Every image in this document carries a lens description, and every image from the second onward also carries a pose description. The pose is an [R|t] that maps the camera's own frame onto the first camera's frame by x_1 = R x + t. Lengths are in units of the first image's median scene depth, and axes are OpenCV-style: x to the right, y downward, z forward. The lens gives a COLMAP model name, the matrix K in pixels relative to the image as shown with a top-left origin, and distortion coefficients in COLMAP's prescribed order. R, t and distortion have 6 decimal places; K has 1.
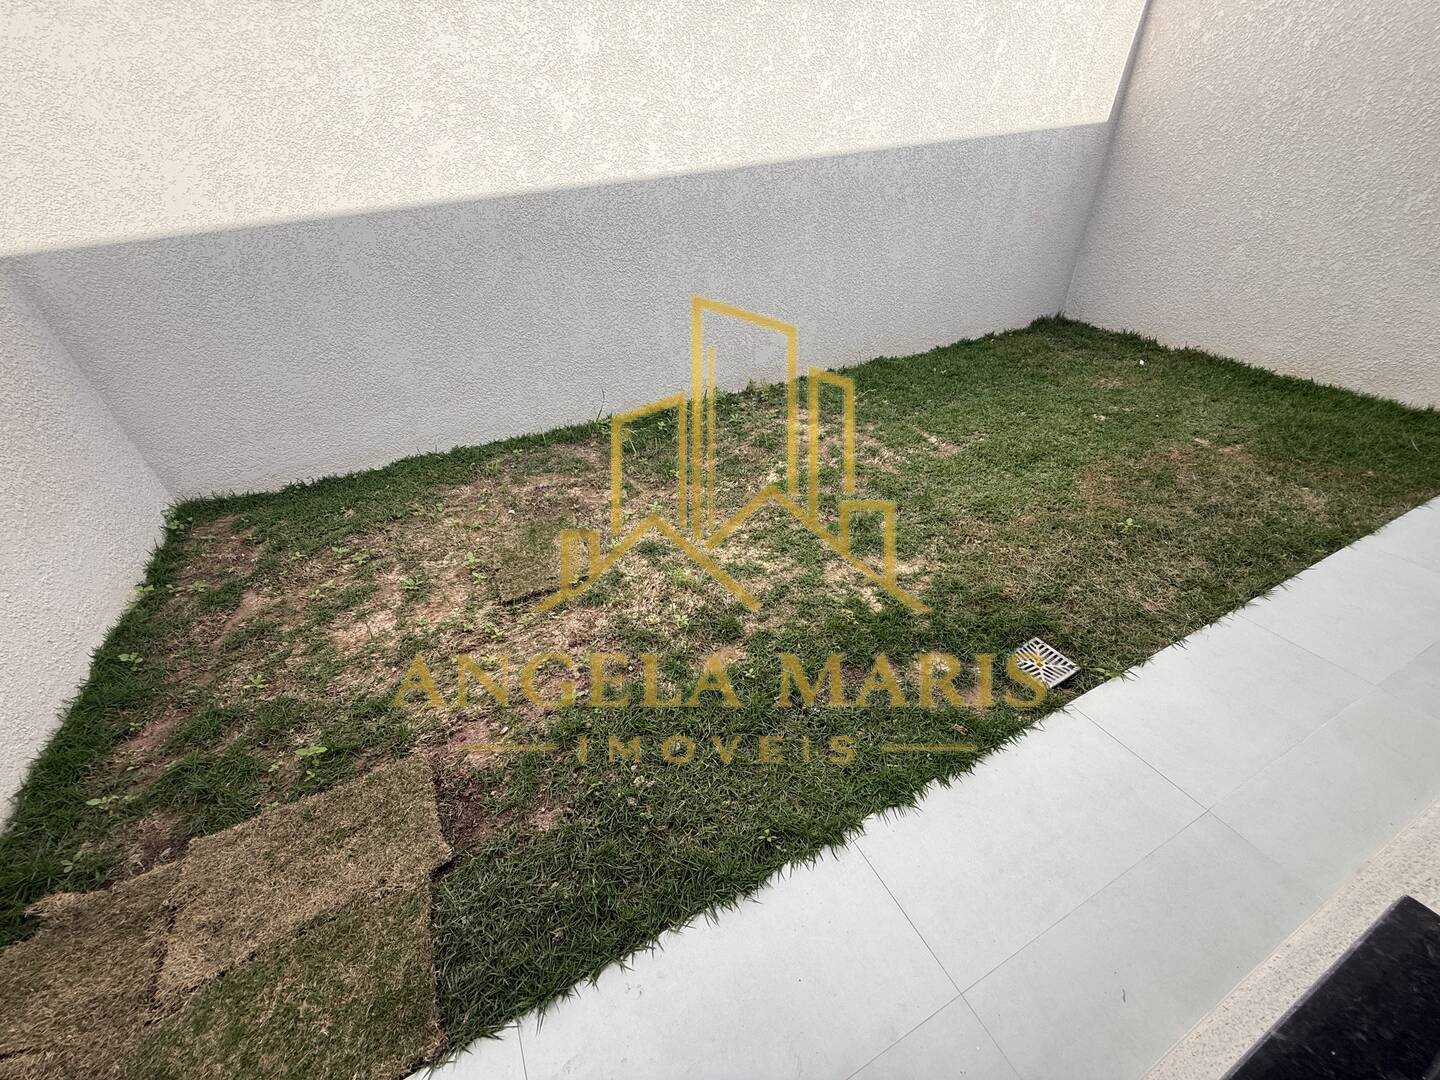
lens RADIAL K [[574.9, 0, 713.5], [0, 574.9, 539.8], [0, 0, 1]] dist [-0.000010, -0.000059]
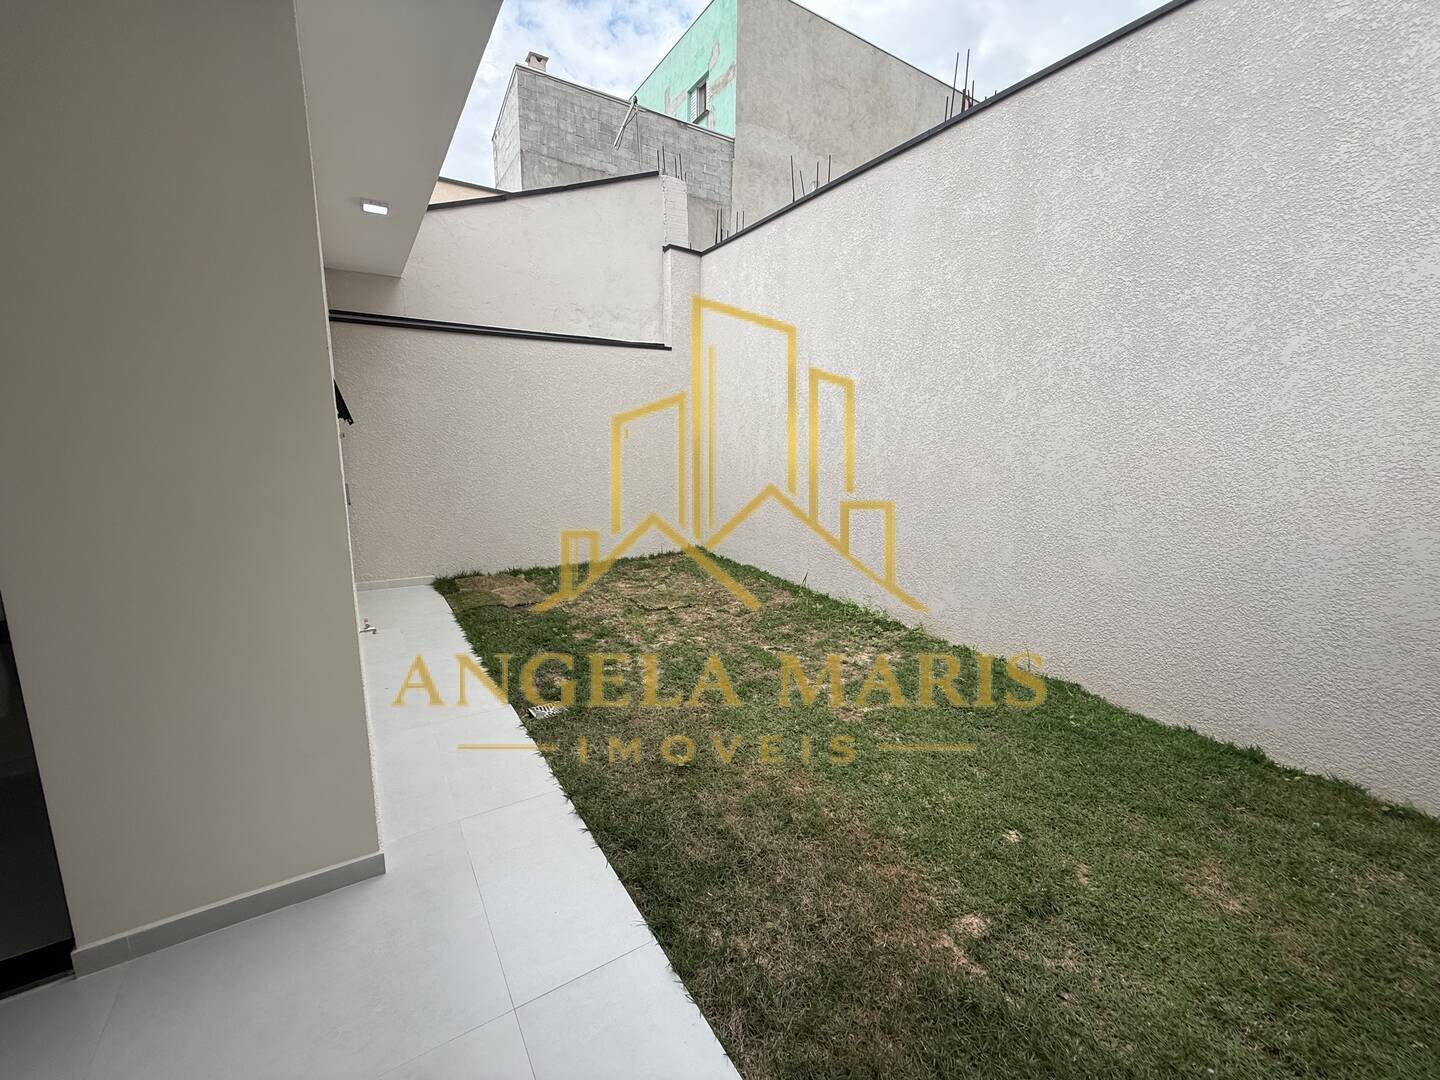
lens RADIAL K [[574.9, 0, 716.2], [0, 574.9, 538.2], [0, 0, 1]] dist [-0.000010, -0.000059]
pose [[0.112864, 0.231966, -0.966154, 1.285490], [-0.588049, 0.799383, 0.123231, -0.396886], [0.800912, 0.554238, 0.226629, 0.472905]]
